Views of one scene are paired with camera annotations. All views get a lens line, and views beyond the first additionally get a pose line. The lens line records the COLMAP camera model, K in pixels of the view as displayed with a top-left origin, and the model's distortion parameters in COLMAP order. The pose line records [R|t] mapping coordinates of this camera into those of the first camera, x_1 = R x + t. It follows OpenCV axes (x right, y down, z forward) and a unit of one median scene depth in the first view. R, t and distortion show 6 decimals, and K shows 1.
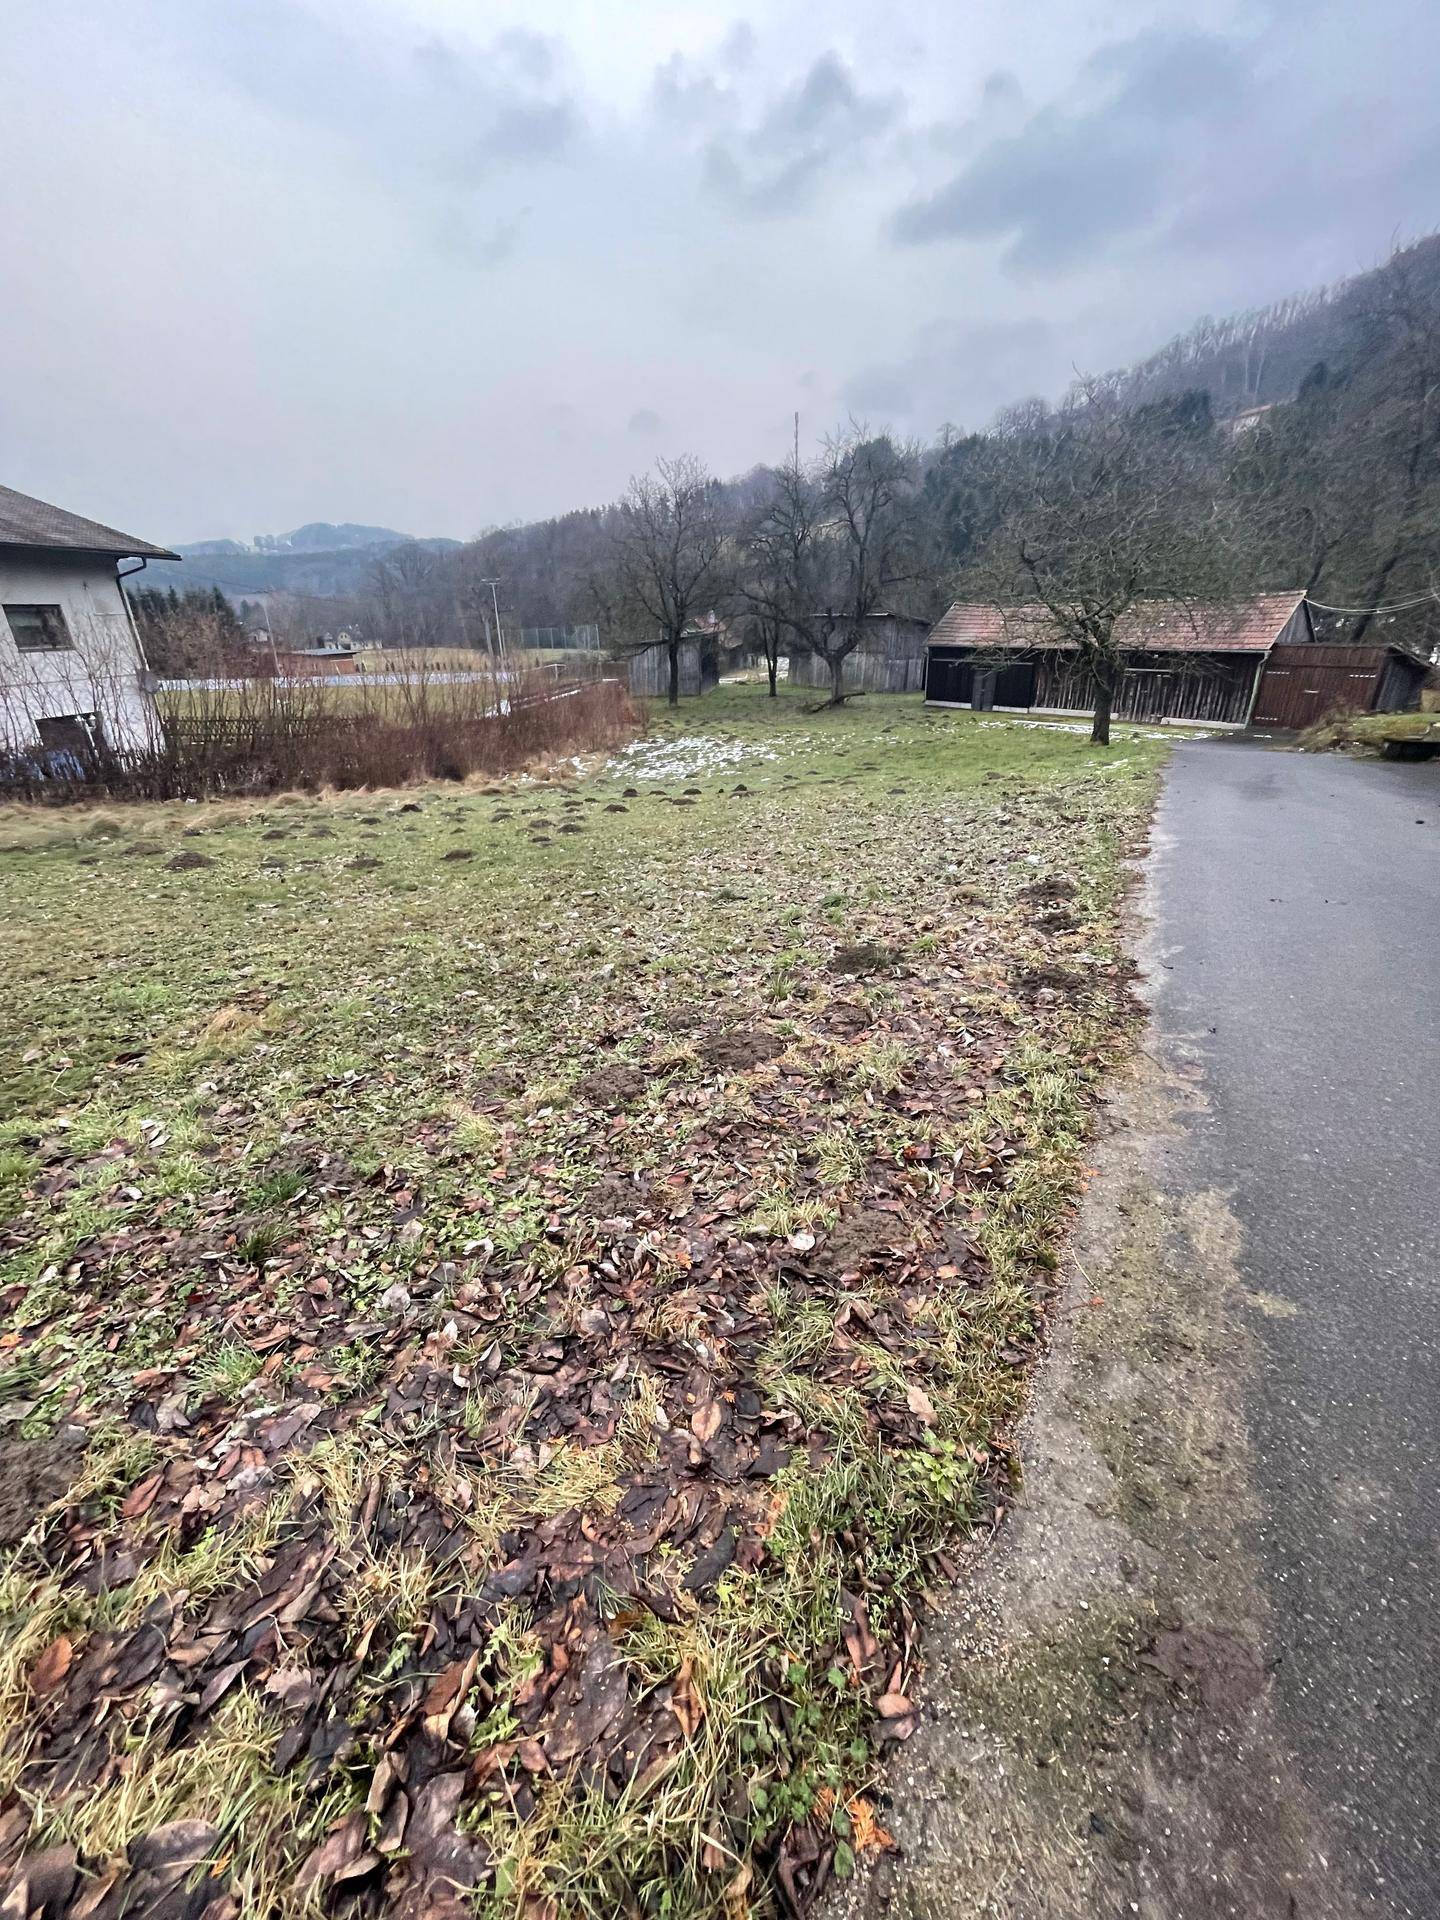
lens RADIAL K [[773.5, 0, 707.5], [0, 773.5, 949.7], [0, 0, 1]] dist [-0.006688, 0.001139]
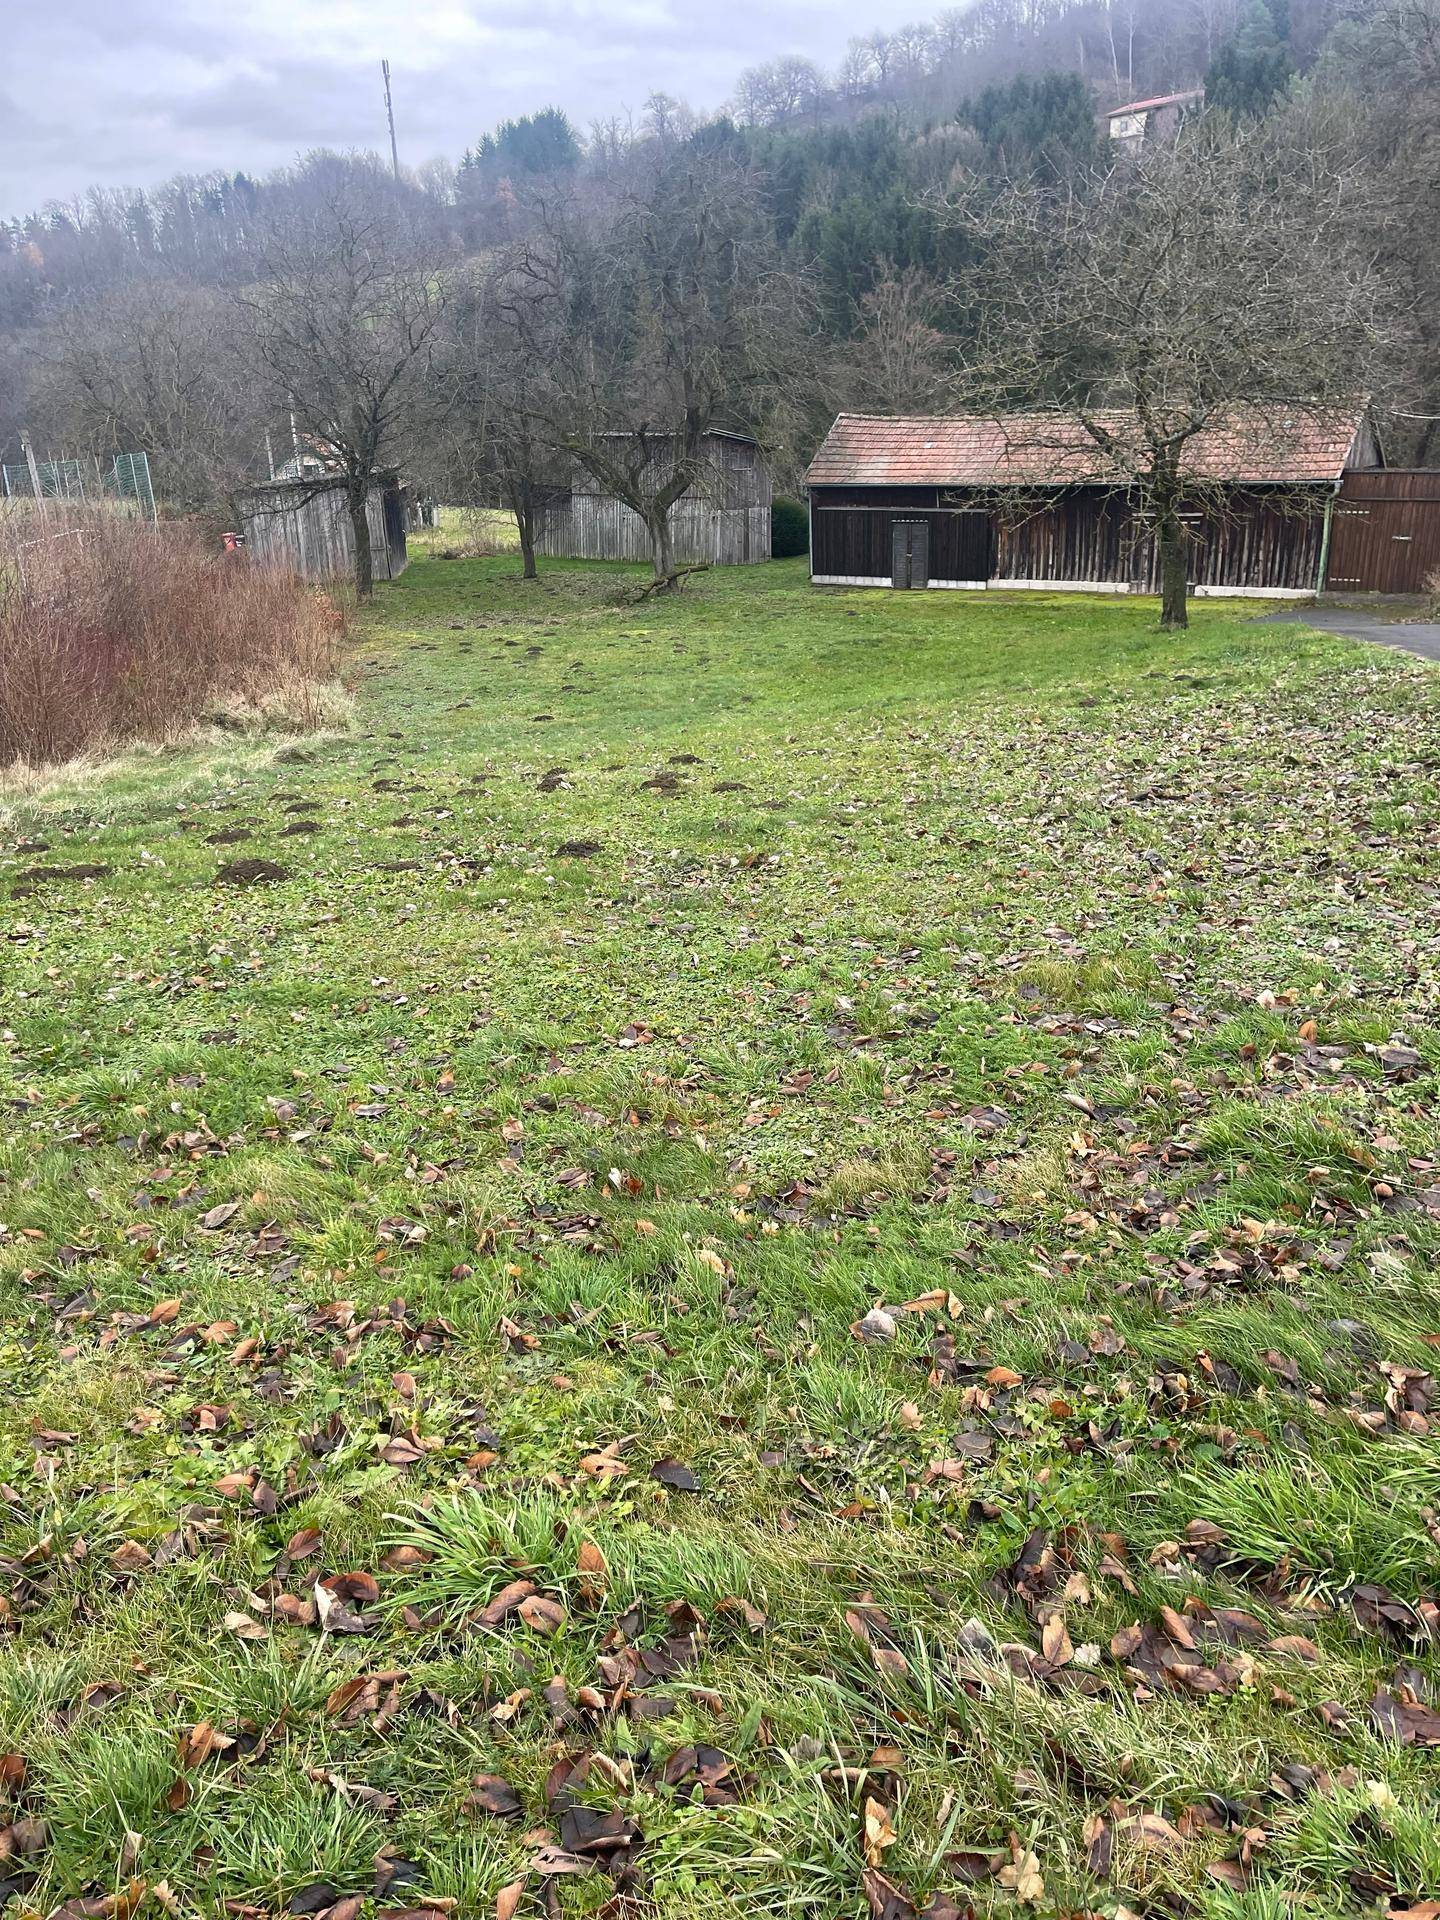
lens RADIAL K [[1446.1, 0, 723.6], [0, 1446.1, 956.4], [0, 0, 1]] dist [0.059049, -0.068984]
pose [[0.953385, -0.108702, 0.281497, -1.020459], [0.125765, 0.991118, -0.043220, 0.060912], [-0.274299, 0.076608, 0.958588, -0.244353]]
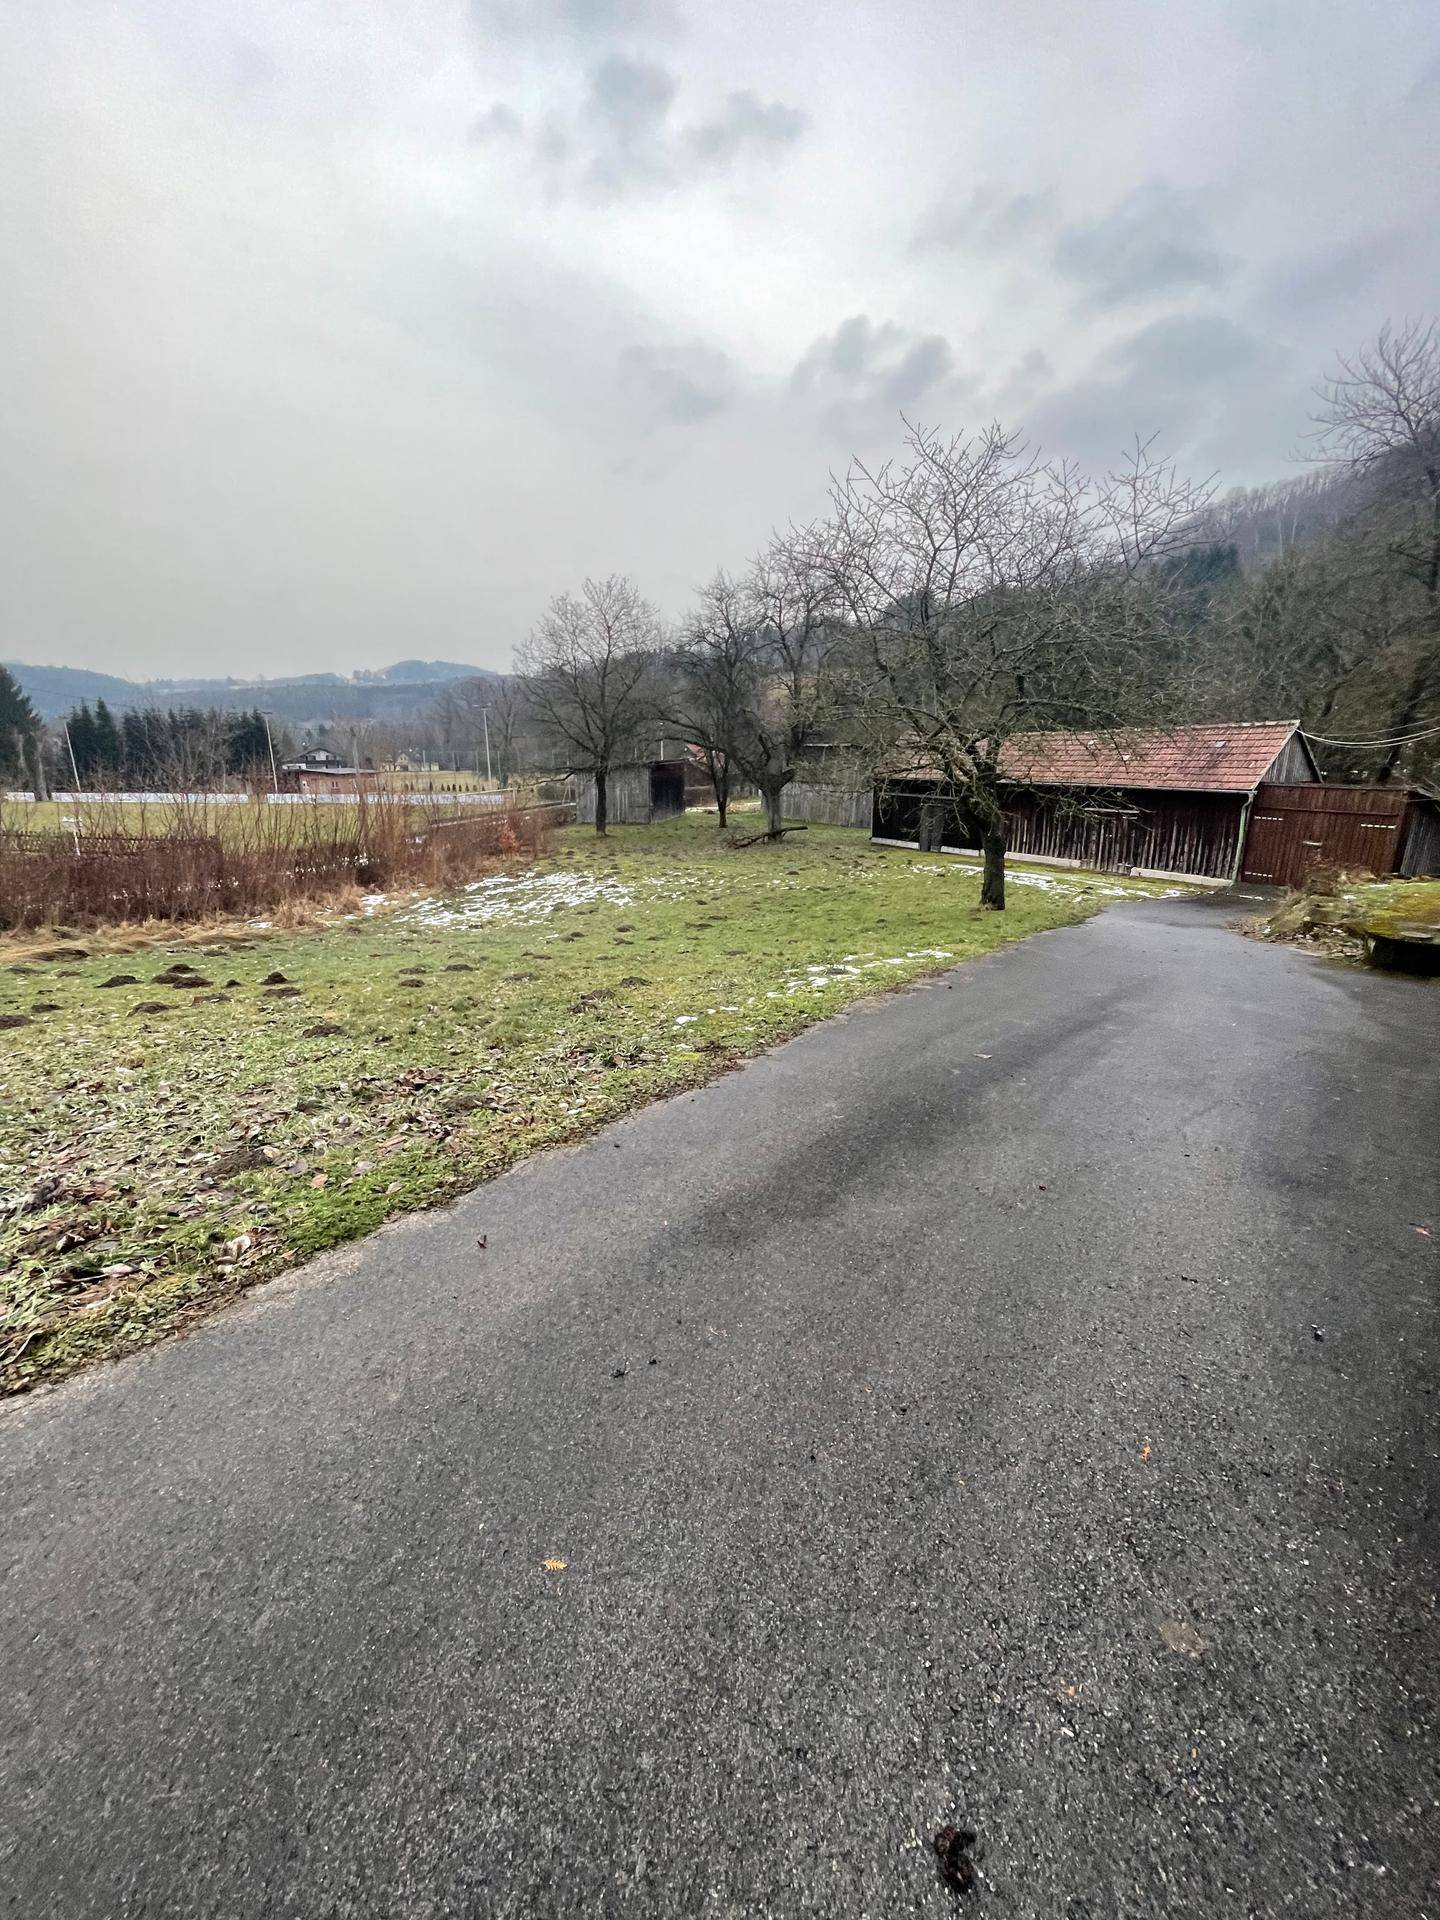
lens RADIAL K [[773.7, 0, 710.6], [0, 773.7, 941.3], [0, 0, 1]] dist [-0.002041, -0.000067]
pose [[0.997098, 0.038011, -0.065956, 1.276947], [-0.048210, 0.985827, -0.160687, -0.458500], [0.058913, 0.163400, 0.984799, 1.179265]]
